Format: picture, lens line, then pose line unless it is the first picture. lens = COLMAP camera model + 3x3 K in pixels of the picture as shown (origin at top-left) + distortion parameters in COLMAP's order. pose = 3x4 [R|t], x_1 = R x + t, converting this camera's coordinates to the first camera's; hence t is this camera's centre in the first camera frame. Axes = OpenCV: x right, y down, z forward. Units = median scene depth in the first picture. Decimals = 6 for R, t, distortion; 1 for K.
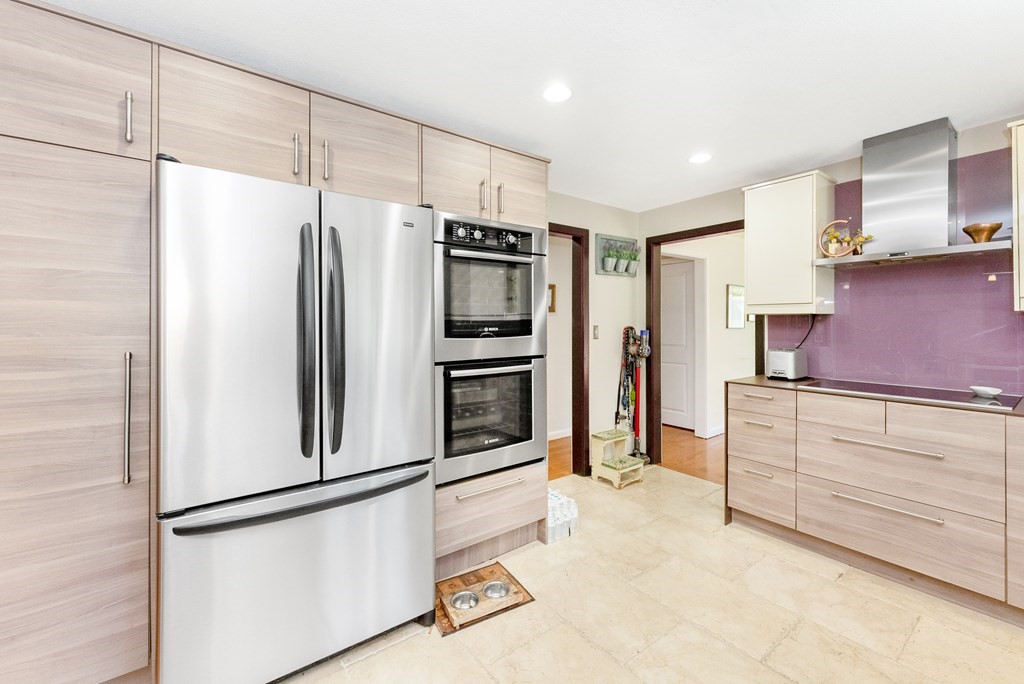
lens RADIAL K [[422.3, 0, 519.6], [0, 422.3, 322.6], [0, 0, 1]] dist [-0.001769, 0.001609]
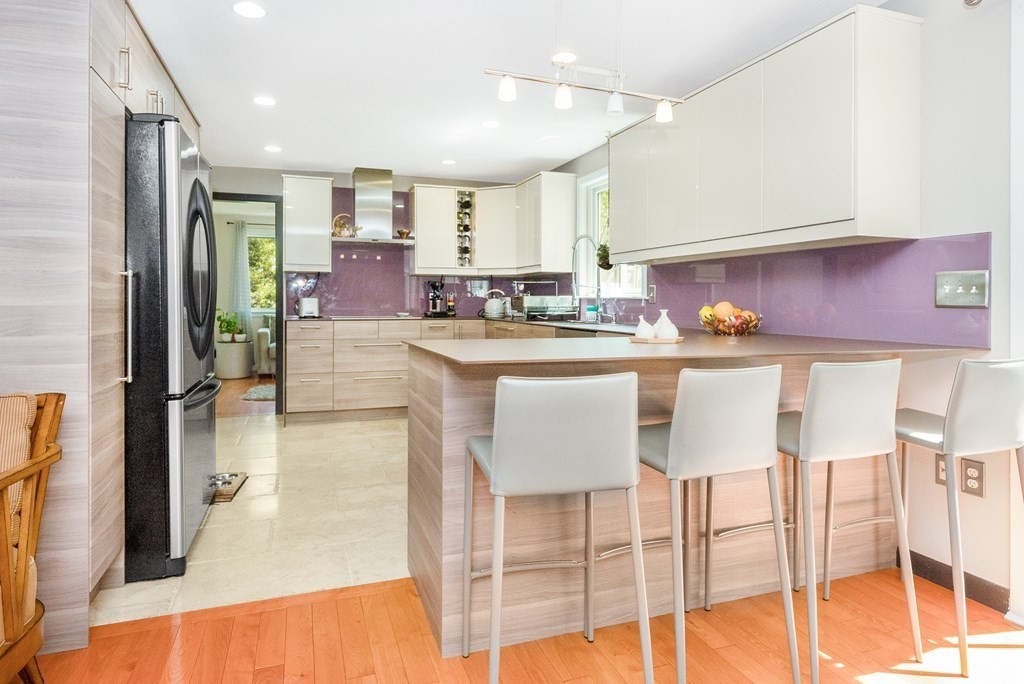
lens RADIAL K [[571.5, 0, 511.3], [0, 571.5, 293.0], [0, 0, 1]] dist [0.008738, 0.000209]
pose [[0.311842, 0.005522, 0.950118, -1.206274], [-0.000525, 0.999984, -0.005639, 0.073545], [-0.950134, 0.001259, 0.311840, -0.295474]]
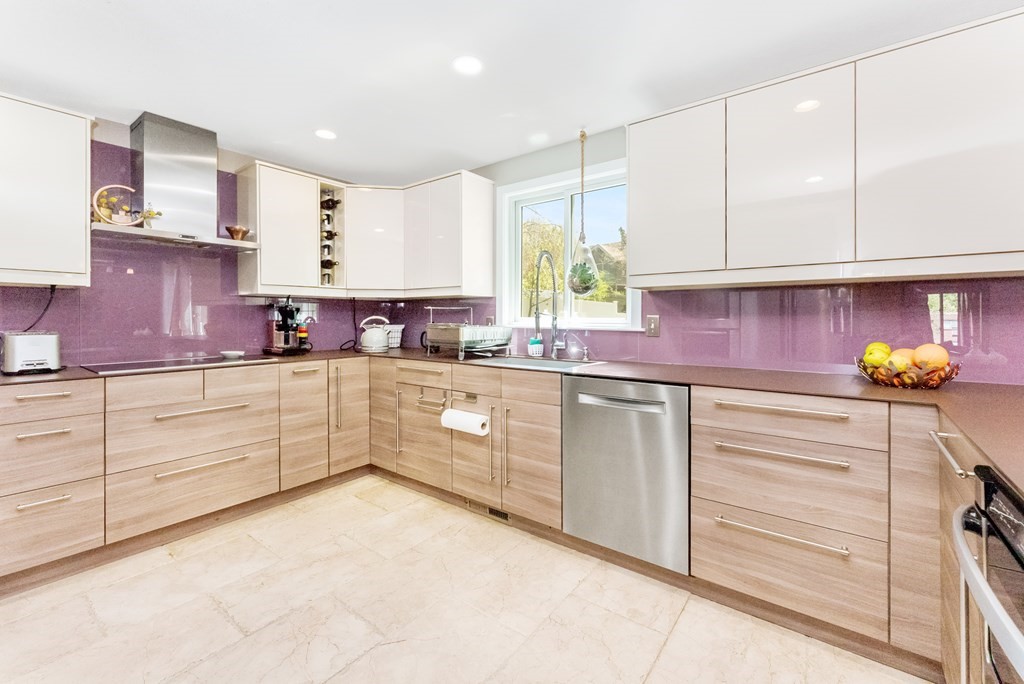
lens RADIAL K [[422.3, 0, 524.1], [0, 422.3, 316.8], [0, 0, 1]] dist [-0.001769, 0.001609]
pose [[-0.256508, -0.003808, 0.966535, -0.377610], [-0.000082, 0.999992, 0.003918, 0.040347], [-0.966542, 0.000925, -0.256506, 0.437794]]
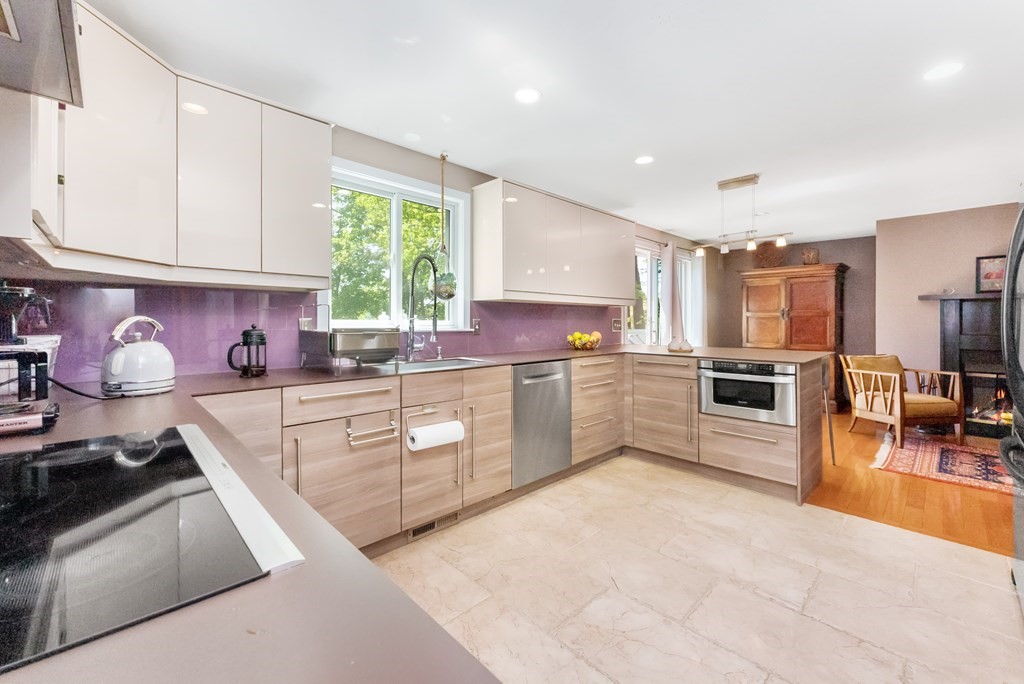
lens RADIAL K [[422.3, 0, 499.2], [0, 422.3, 316.5], [0, 0, 1]] dist [-0.001769, 0.001609]
pose [[-0.996327, -0.007660, -0.085290, 0.635846], [-0.006809, 0.999924, -0.010260, 0.047151], [0.085362, -0.009641, -0.996303, 1.290013]]
